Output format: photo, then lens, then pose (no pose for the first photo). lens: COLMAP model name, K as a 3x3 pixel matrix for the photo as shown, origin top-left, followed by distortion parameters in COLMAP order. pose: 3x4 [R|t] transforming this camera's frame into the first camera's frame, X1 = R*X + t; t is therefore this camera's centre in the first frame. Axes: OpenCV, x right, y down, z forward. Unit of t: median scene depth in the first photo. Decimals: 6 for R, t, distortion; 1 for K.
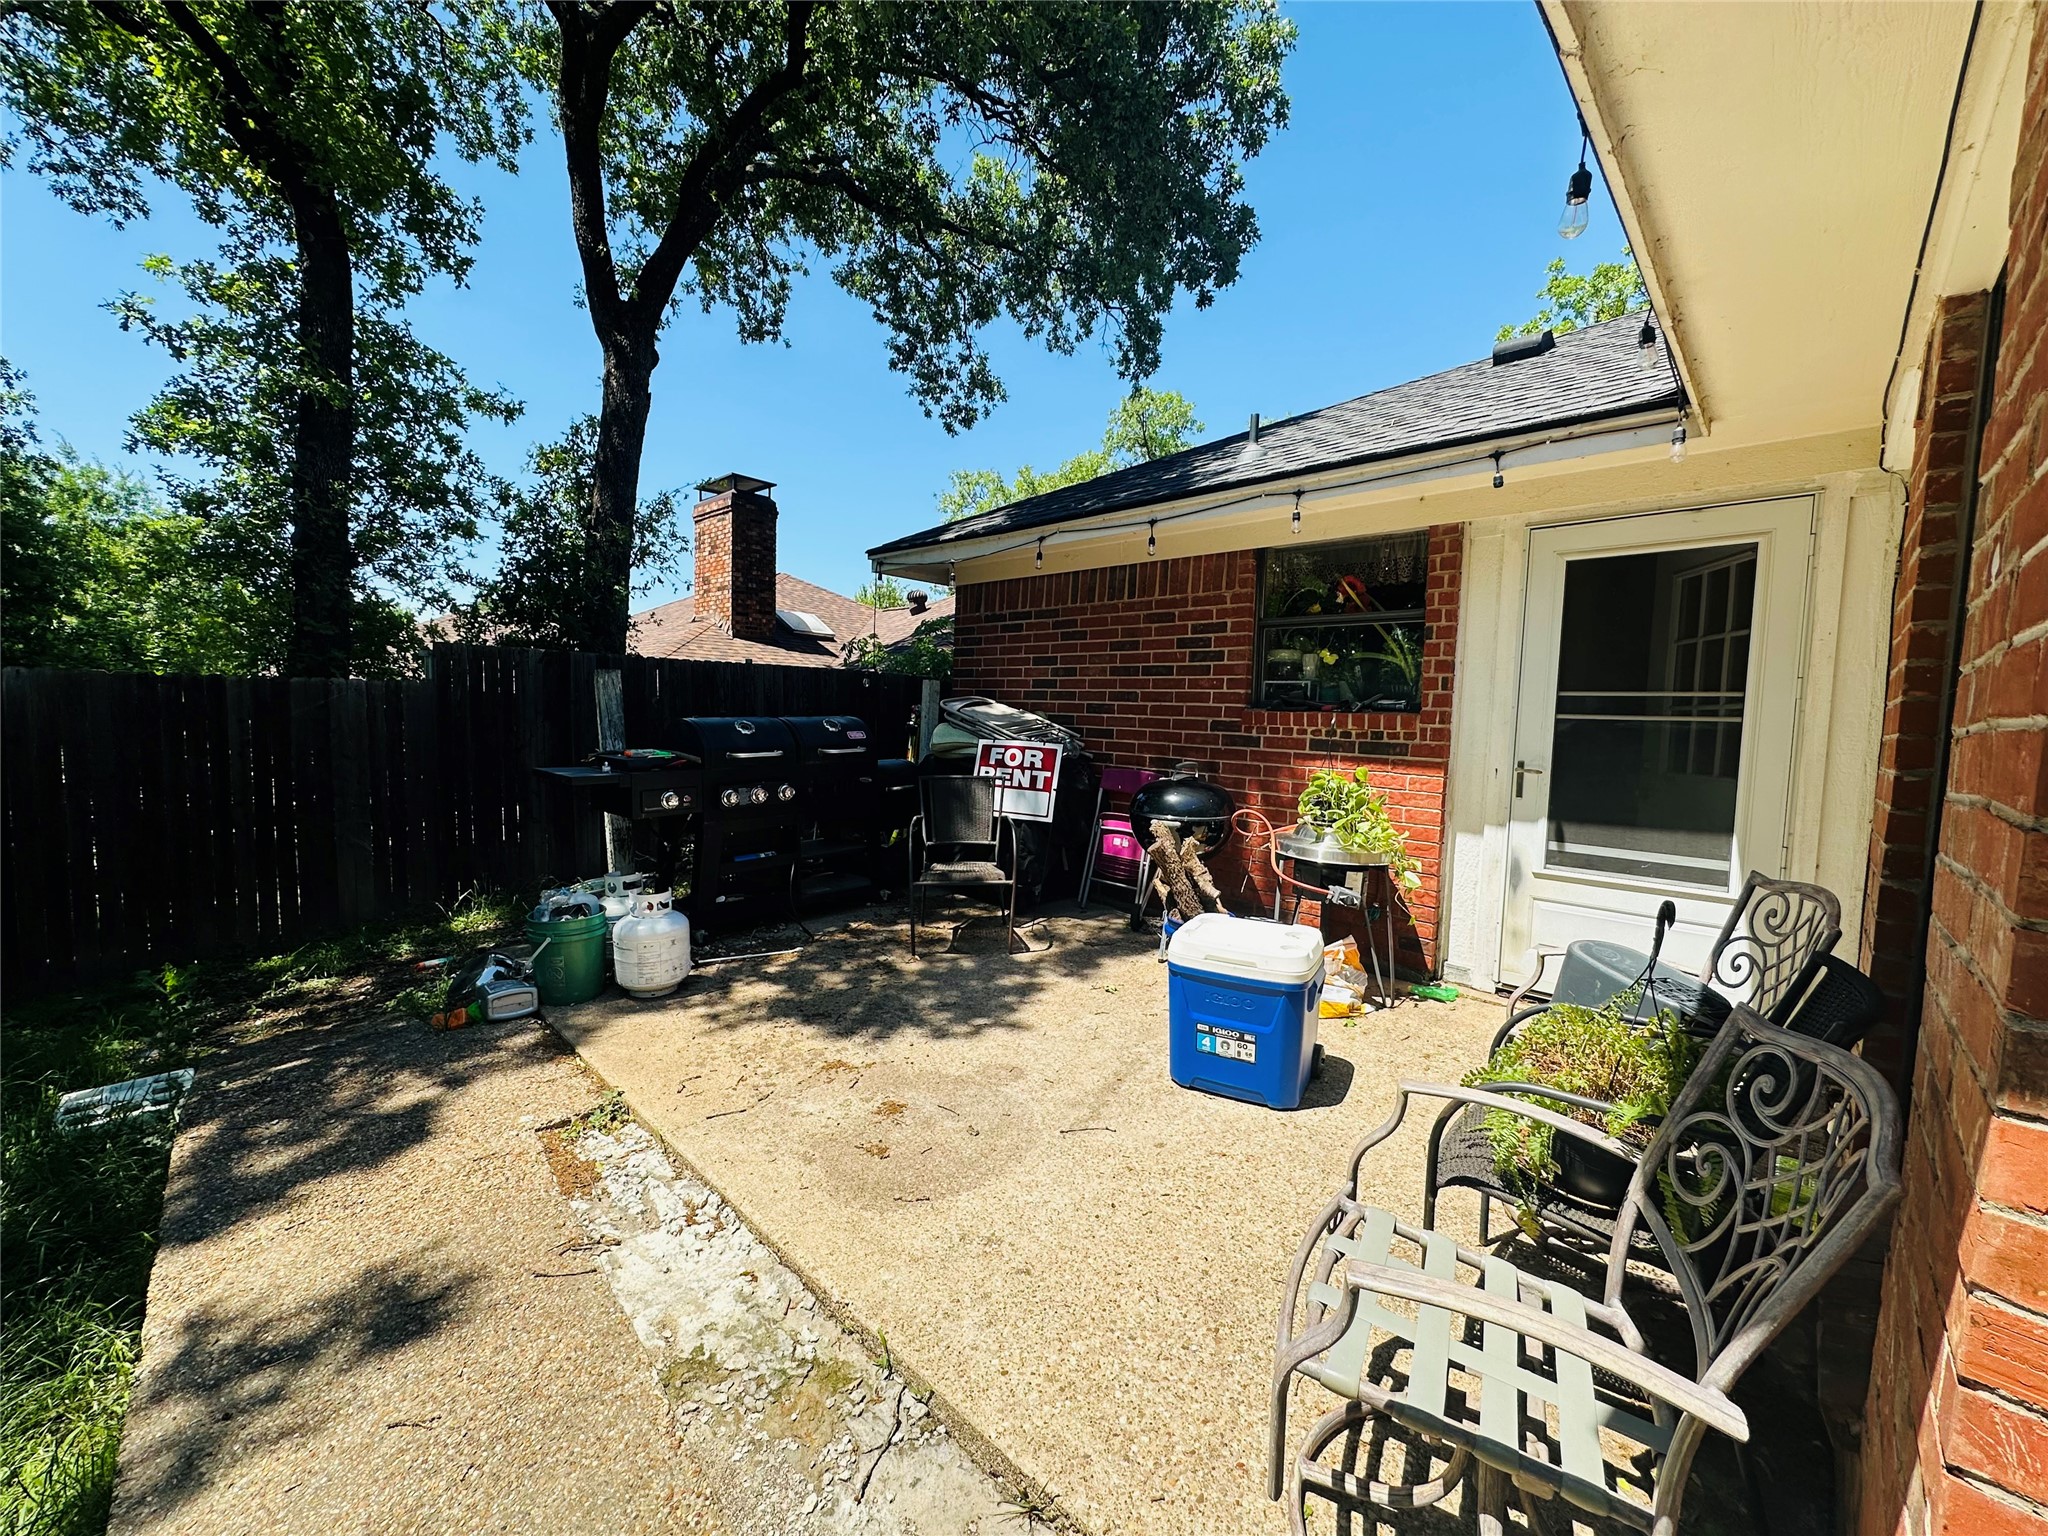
lens RADIAL K [[813.9, 0, 1023.4], [0, 813.9, 758.6], [0, 0, 1]] dist [-0.002539, 0.000384]
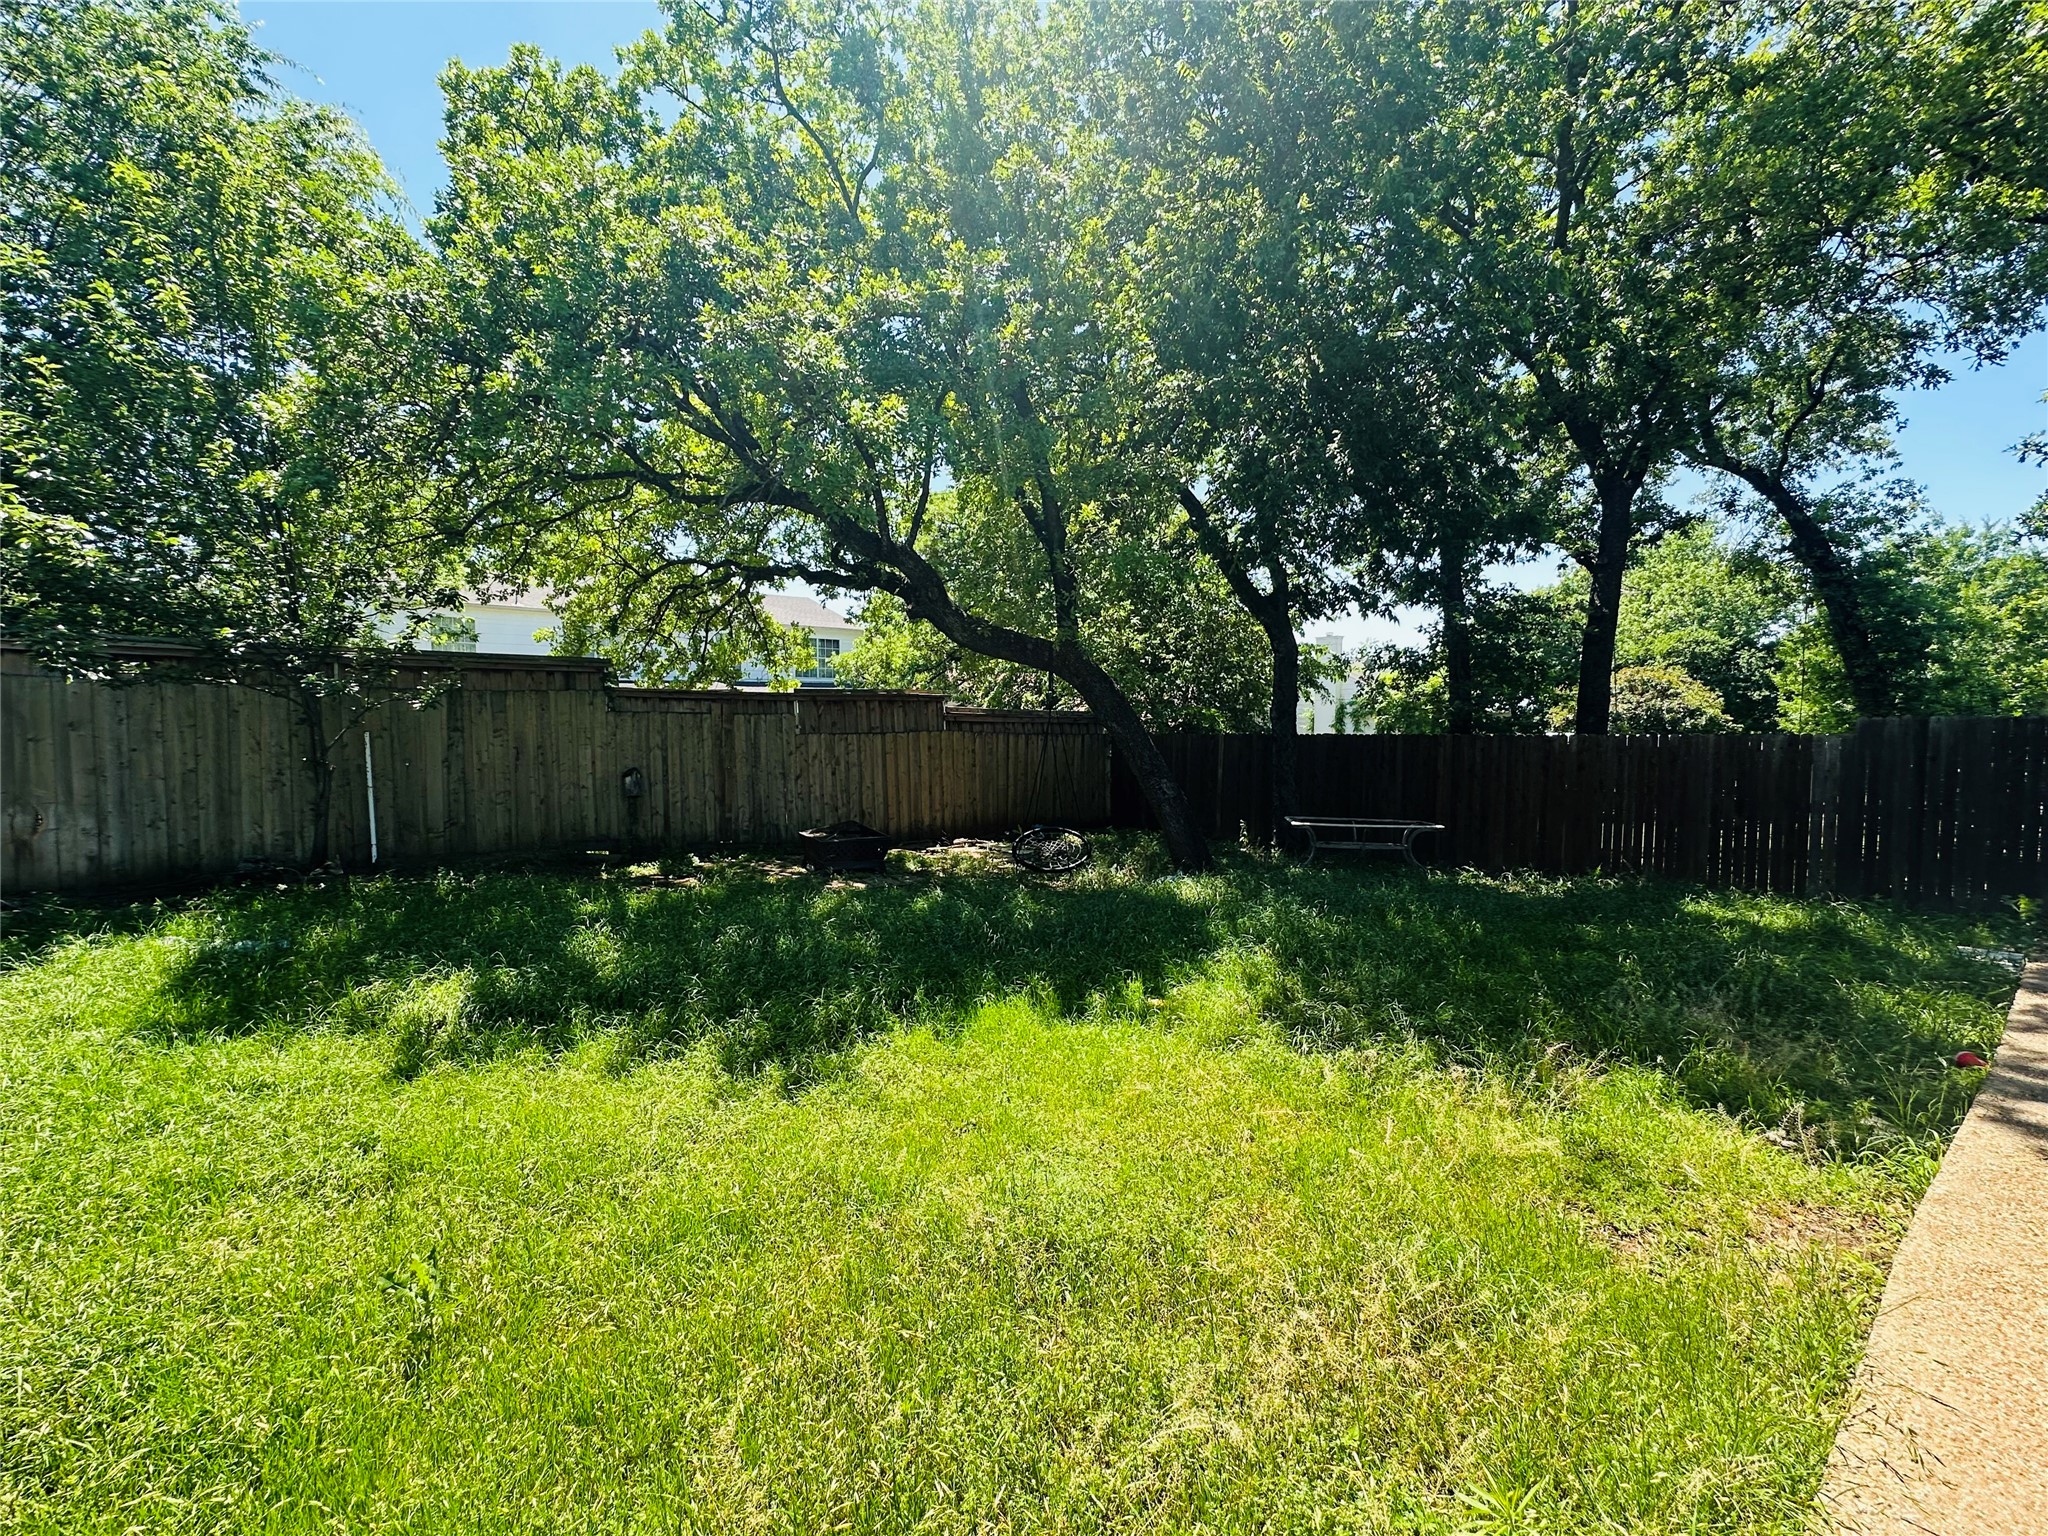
lens RADIAL K [[813.9, 0, 1025.0], [0, 813.9, 768.3], [0, 0, 1]] dist [-0.002539, 0.000384]
pose [[-0.115280, 0.032921, -0.992787, 0.360349], [-0.063266, 0.997178, 0.040413, 0.027301], [0.991316, 0.067469, -0.112872, -0.373170]]
